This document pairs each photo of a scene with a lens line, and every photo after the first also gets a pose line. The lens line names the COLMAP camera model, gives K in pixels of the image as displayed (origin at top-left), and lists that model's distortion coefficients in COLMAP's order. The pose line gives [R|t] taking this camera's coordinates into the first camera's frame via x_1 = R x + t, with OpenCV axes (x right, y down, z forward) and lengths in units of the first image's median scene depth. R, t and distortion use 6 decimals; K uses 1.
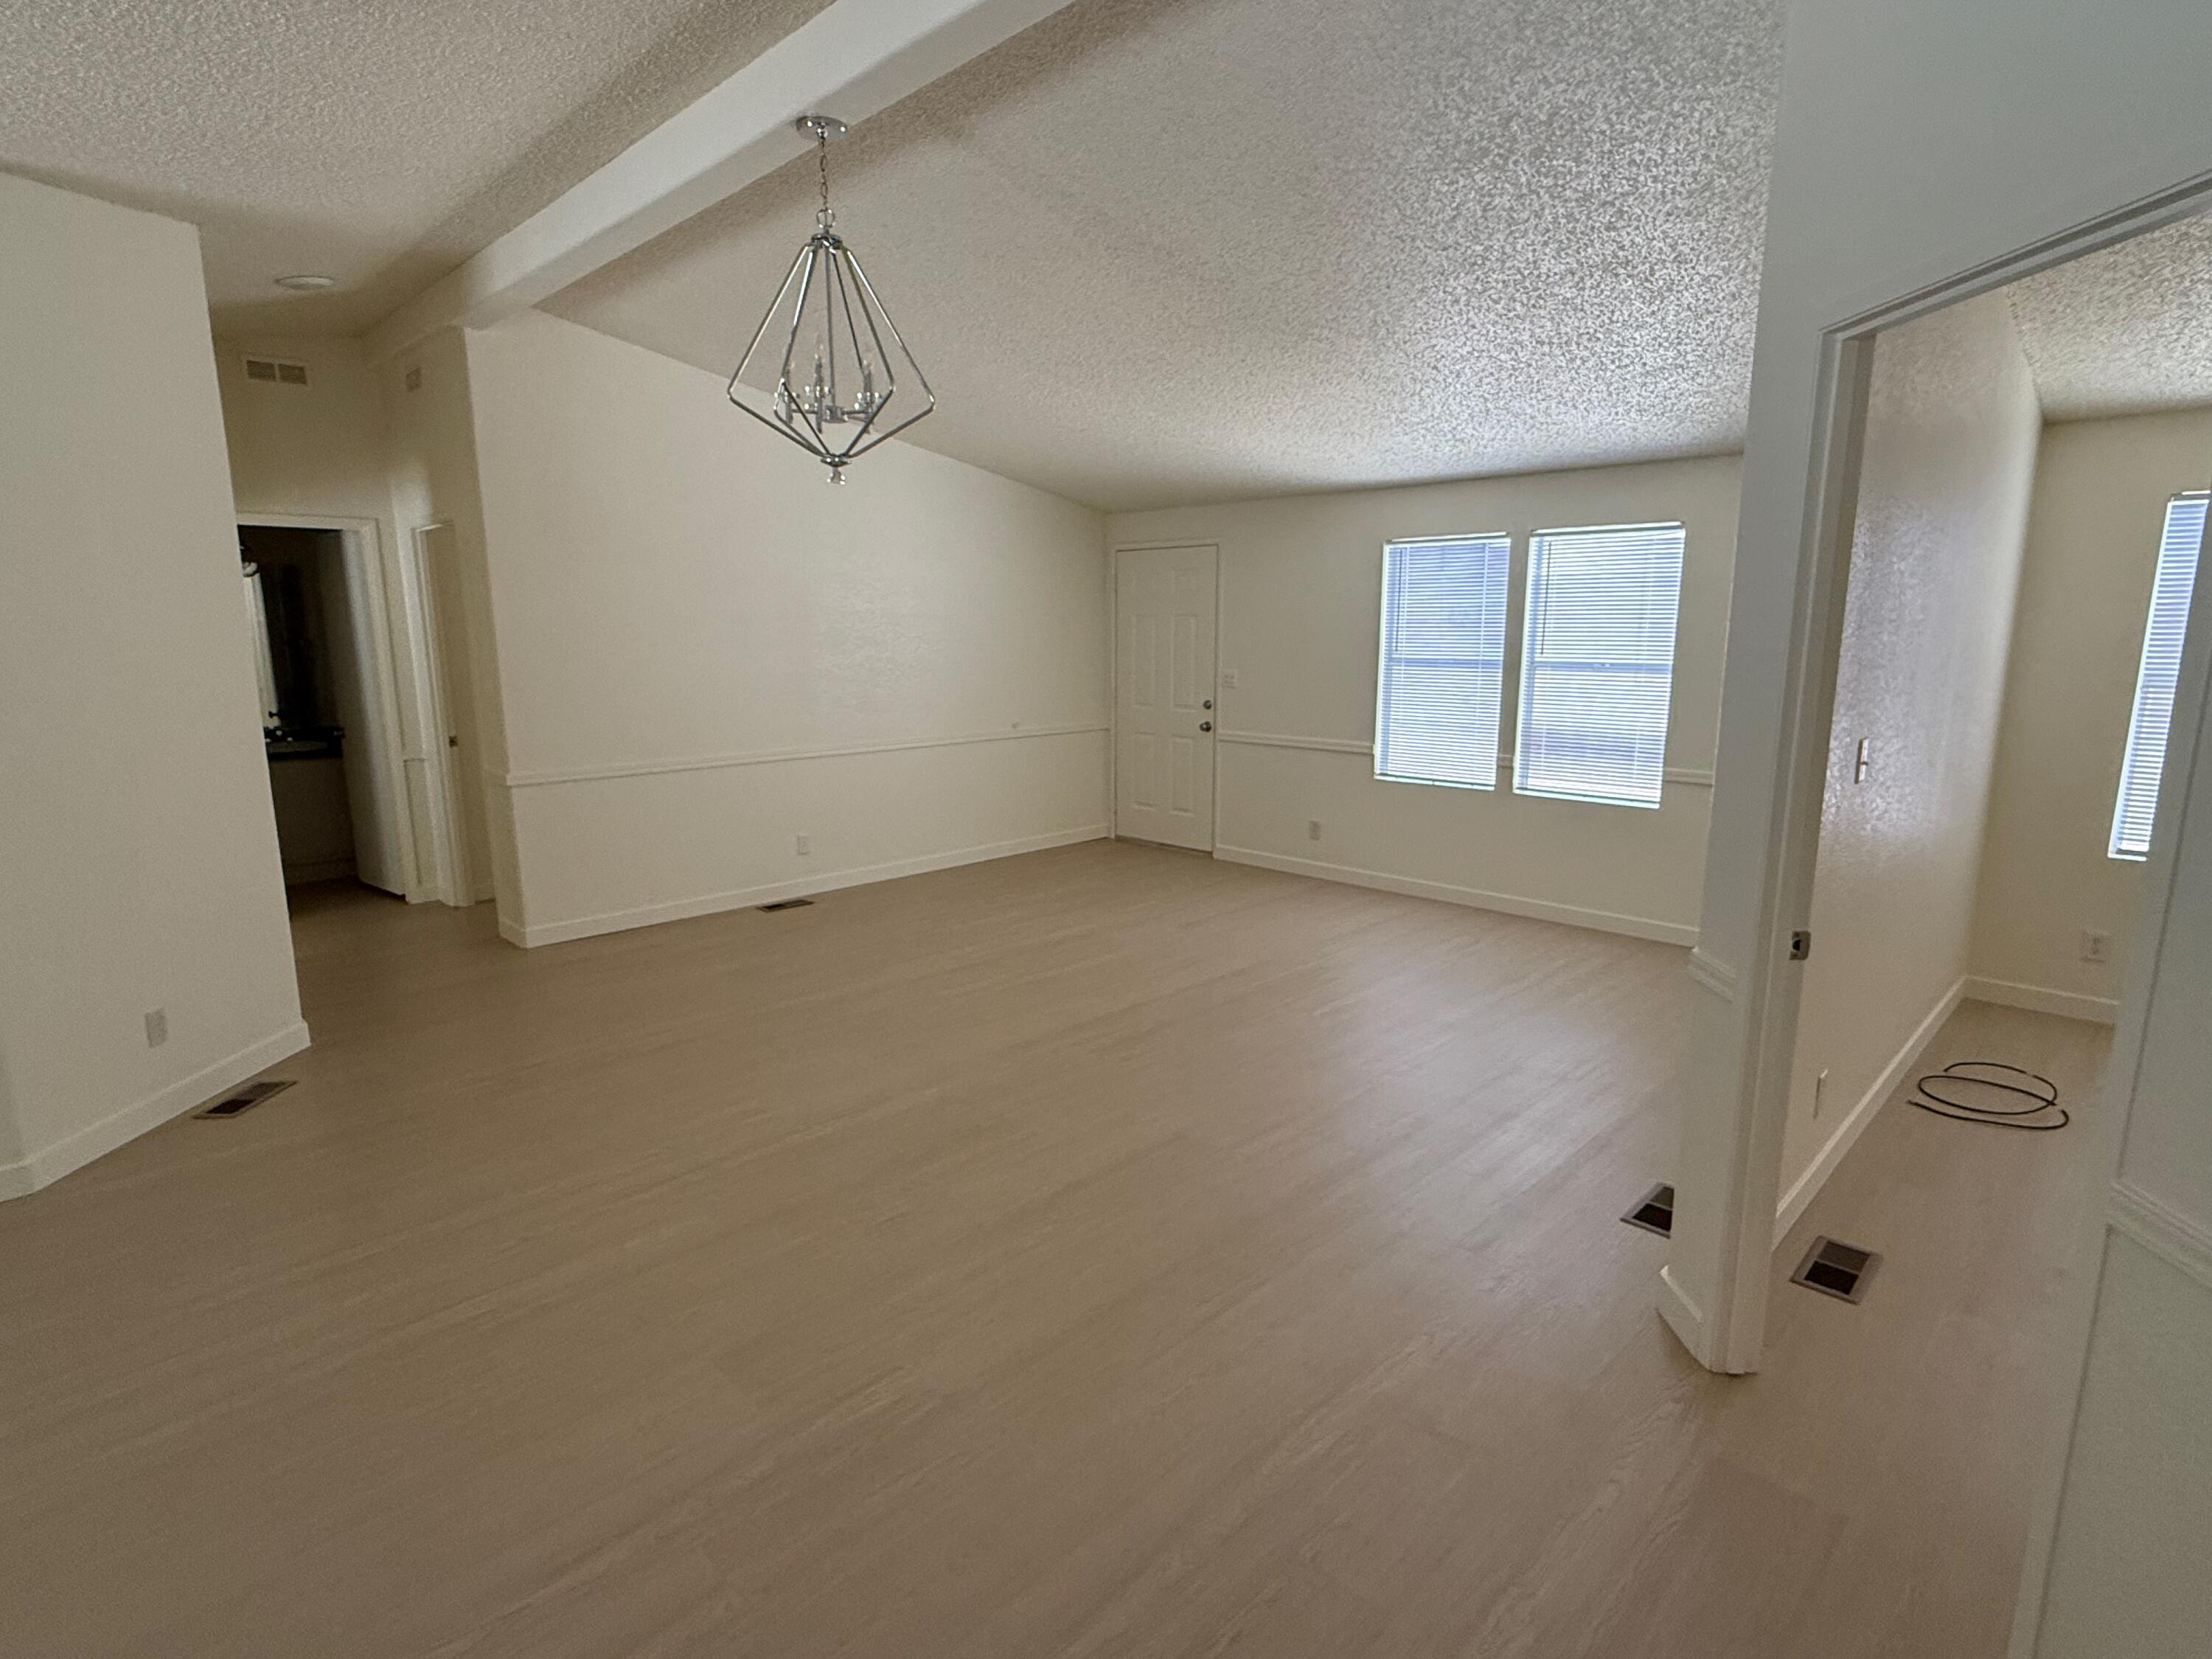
lens RADIAL K [[1120.0, 0, 1097.2], [0, 1120.0, 827.1], [0, 0, 1]] dist [-0.000340, -0.000095]
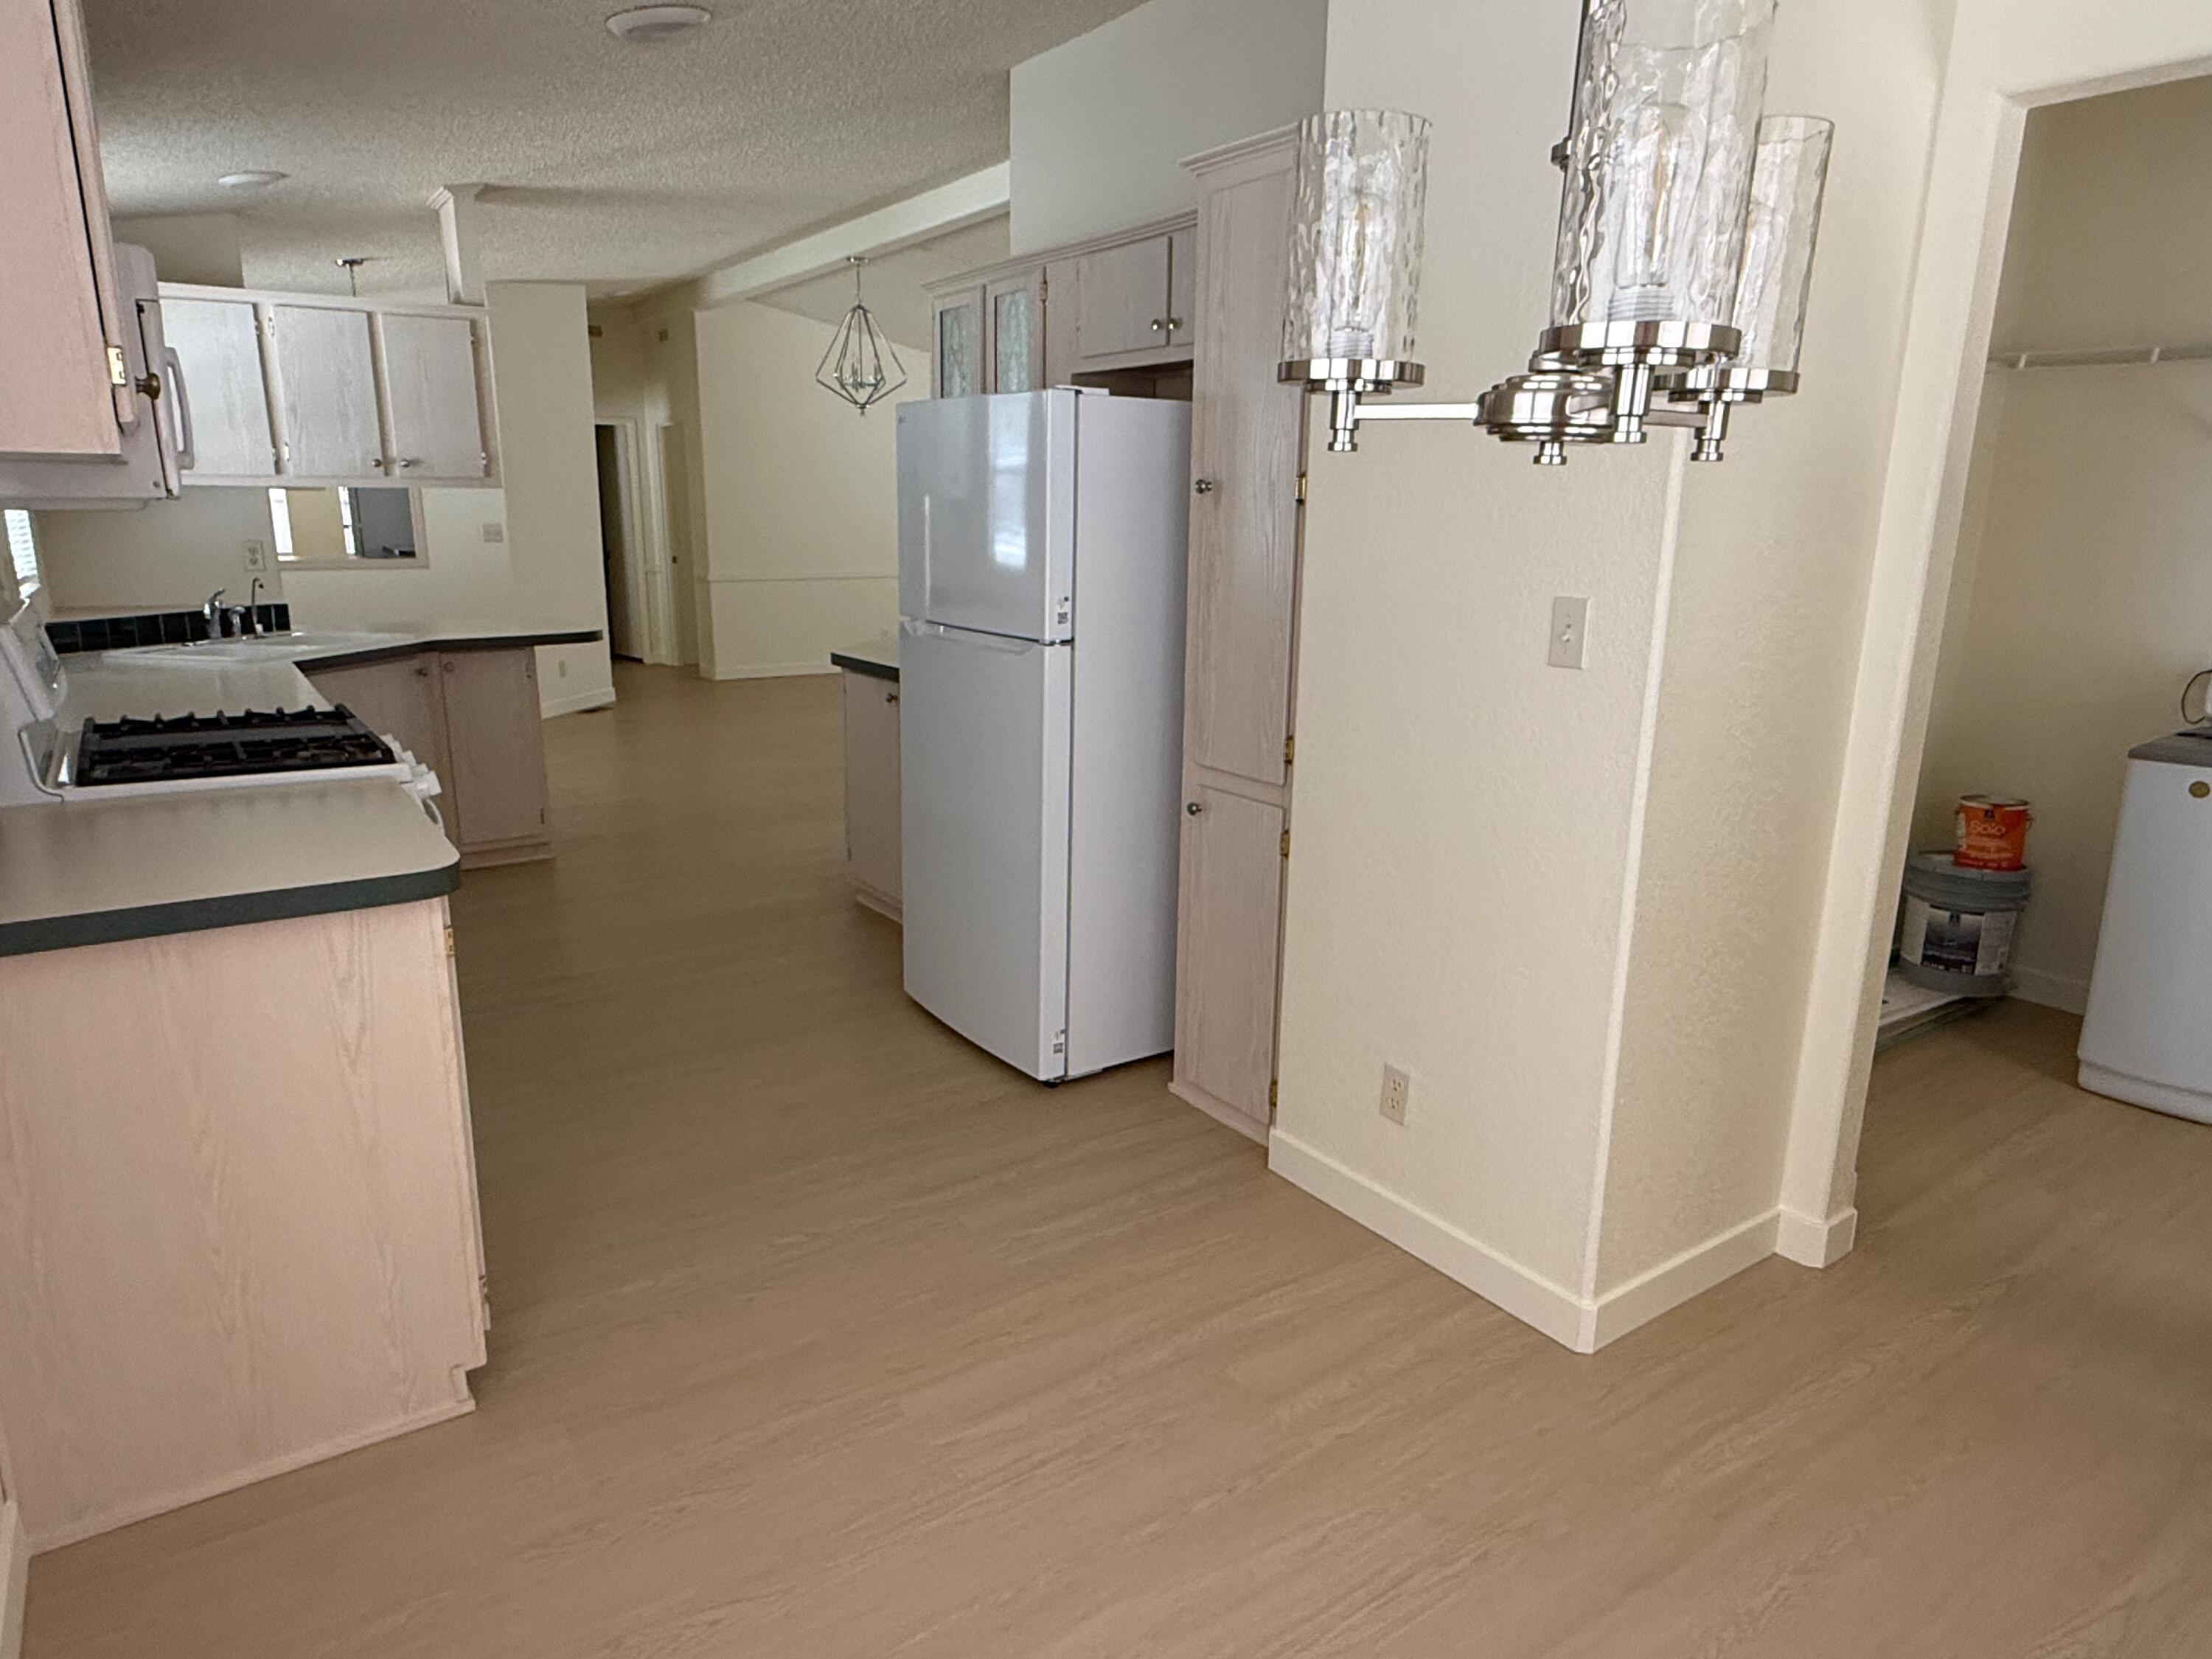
lens RADIAL K [[1356.6, 0, 1082.9], [0, 1356.6, 843.0], [0, 0, 1]] dist [0.001453, -0.001196]
pose [[0.981599, 0.057390, -0.182128, 0.462640], [-0.045814, 0.996691, 0.067144, 0.212021], [0.185379, -0.057565, 0.980980, -1.012543]]
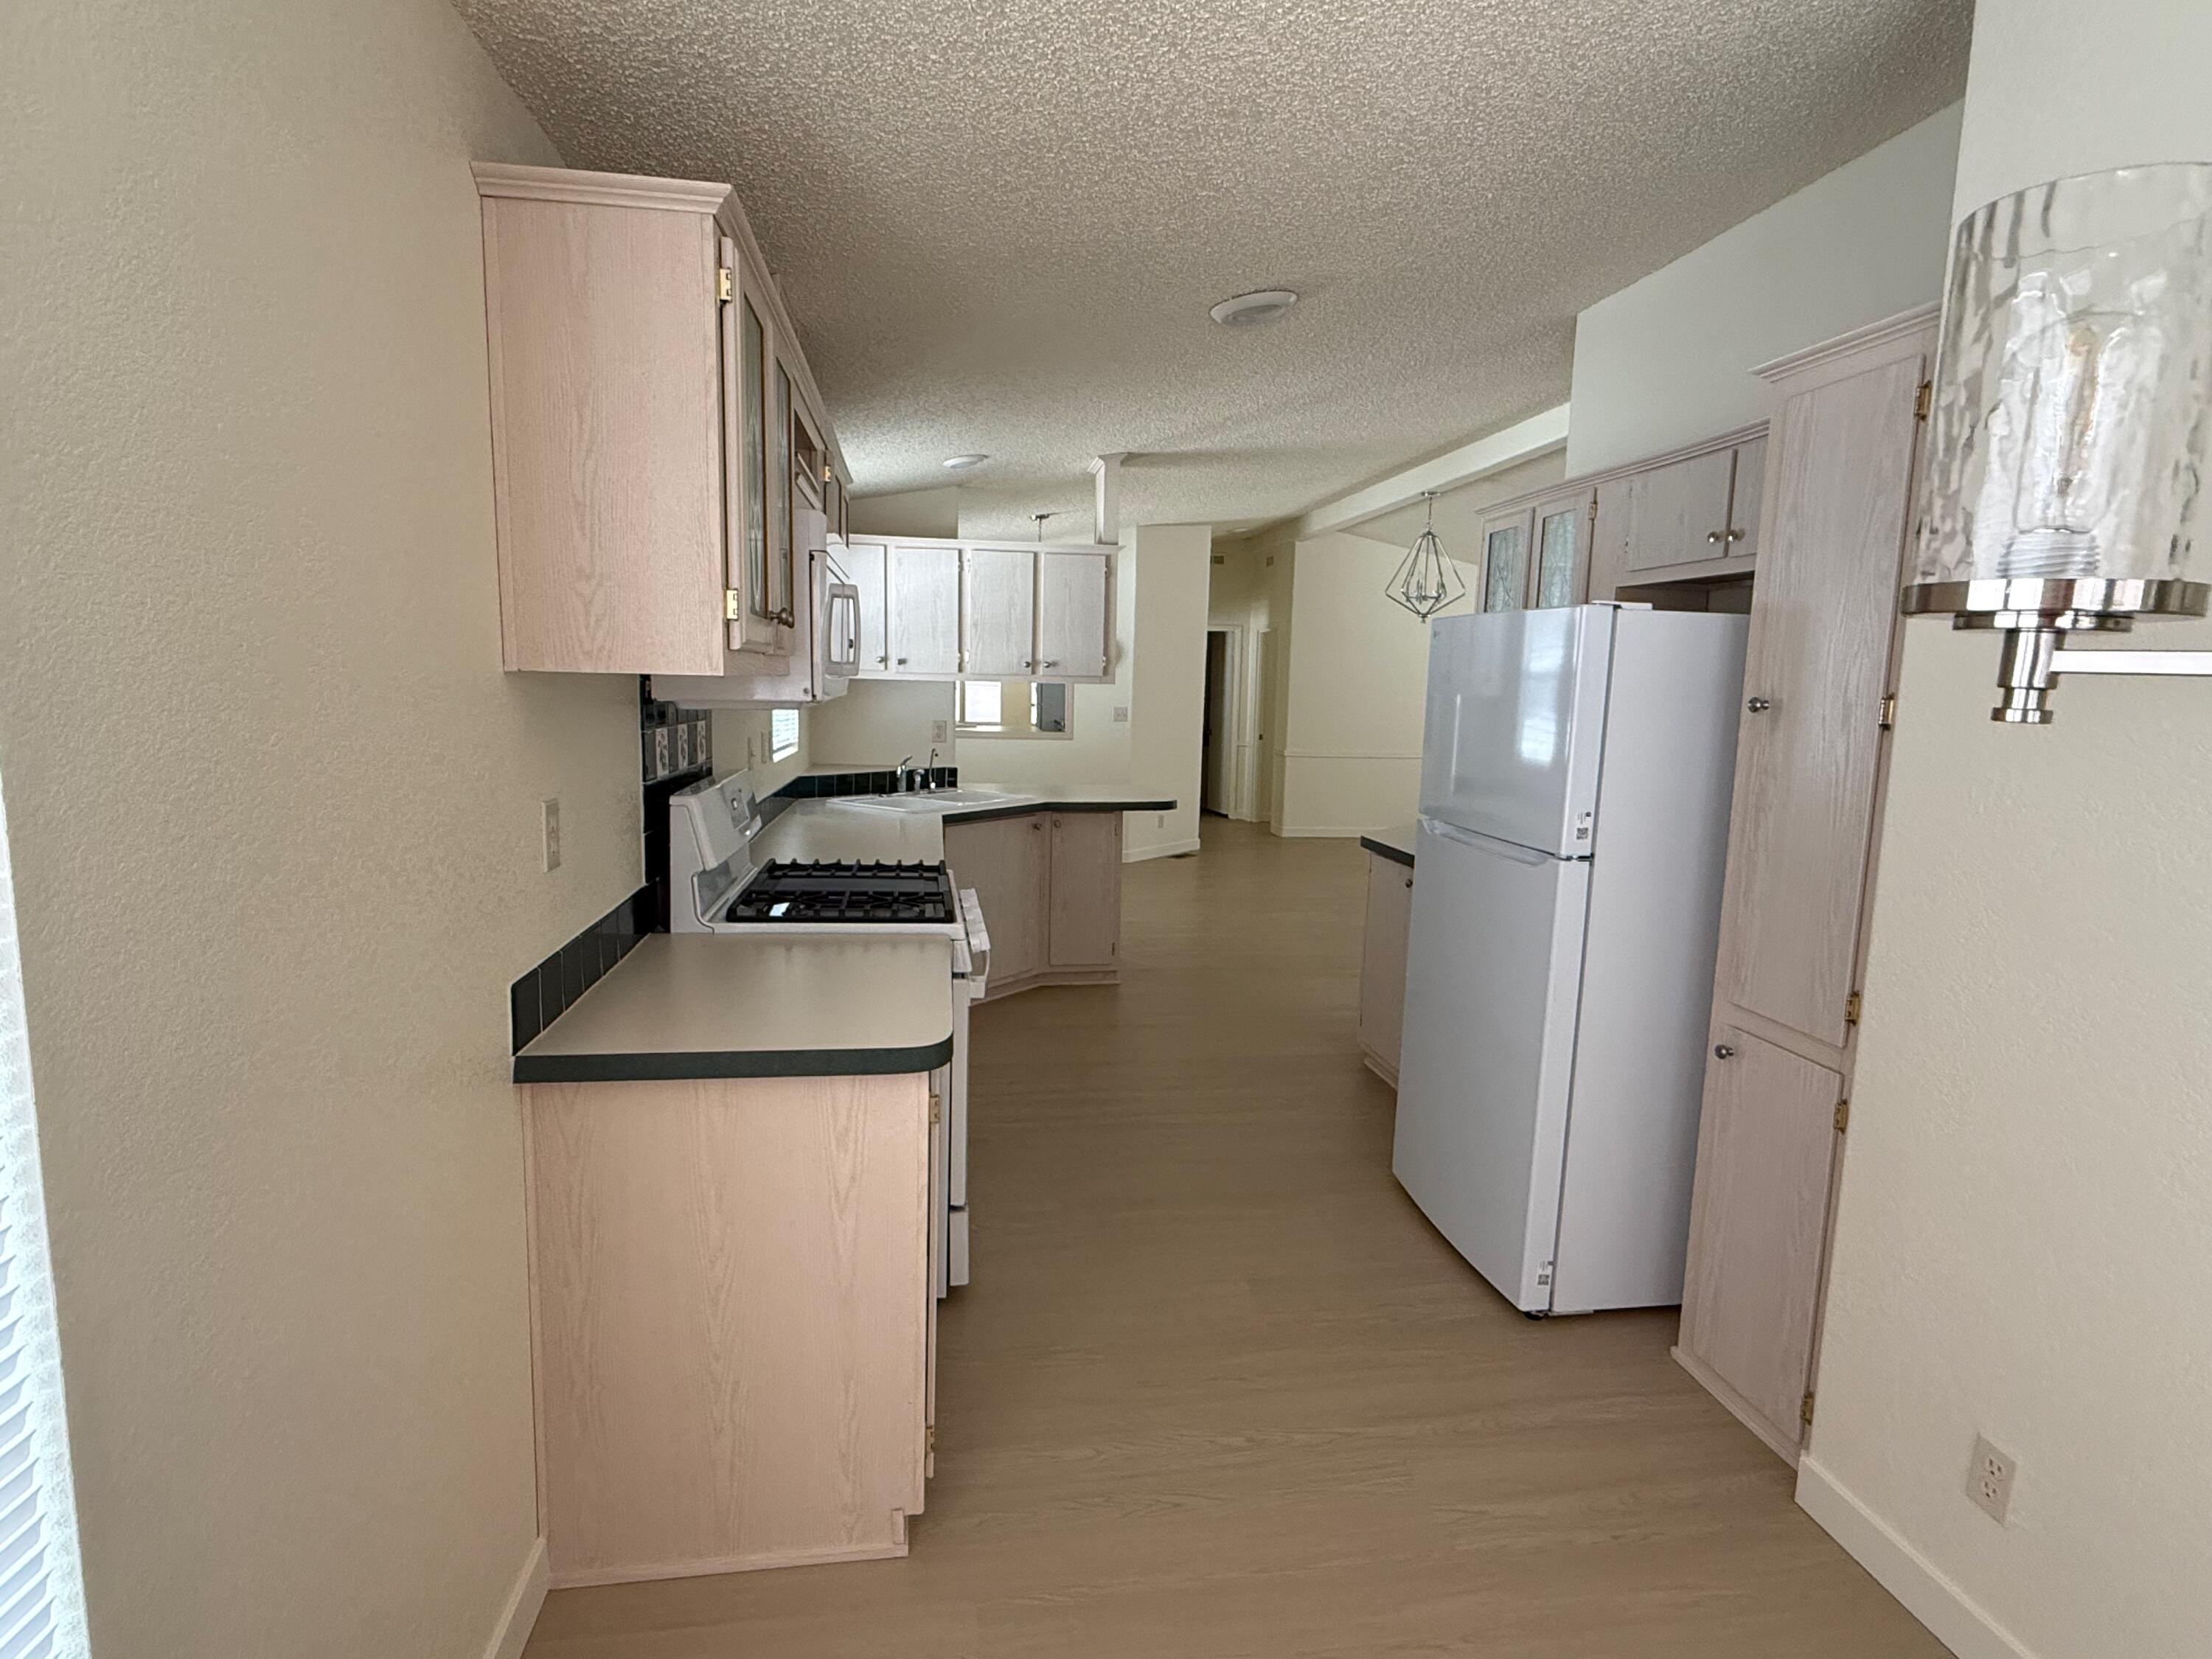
lens RADIAL K [[1120.1, 0, 1106.0], [0, 1120.1, 829.5], [0, 0, 1]] dist [-0.000710, -0.000010]
pose [[0.807713, 0.099700, -0.581085, 0.451946], [-0.132402, 0.991097, -0.013991, 0.184263], [0.574517, 0.088237, 0.813722, -0.922609]]
